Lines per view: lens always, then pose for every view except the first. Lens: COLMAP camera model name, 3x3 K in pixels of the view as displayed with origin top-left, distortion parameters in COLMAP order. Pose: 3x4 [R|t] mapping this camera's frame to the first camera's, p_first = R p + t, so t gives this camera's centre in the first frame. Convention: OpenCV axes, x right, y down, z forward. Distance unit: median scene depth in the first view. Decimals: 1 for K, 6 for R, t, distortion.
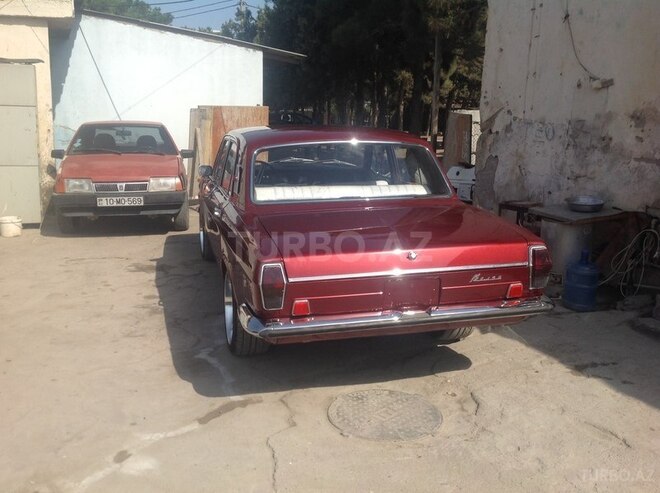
lens RADIAL K [[639.9, 0, 330.0], [0, 639.9, 246.5], [0, 0, 1]] dist [0.162714, -0.358019]
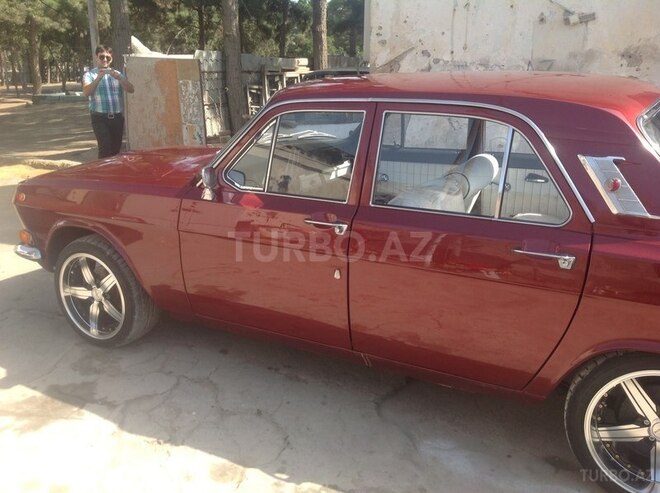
lens RADIAL K [[629.7, 0, 330.0], [0, 629.7, 246.5], [0, 0, 1]] dist [0.142992, -0.310842]
pose [[0.690642, -0.219514, 0.689077, -0.472696], [0.162344, 0.975562, 0.148064, -0.123888], [-0.704739, 0.009608, 0.709401, 0.594490]]
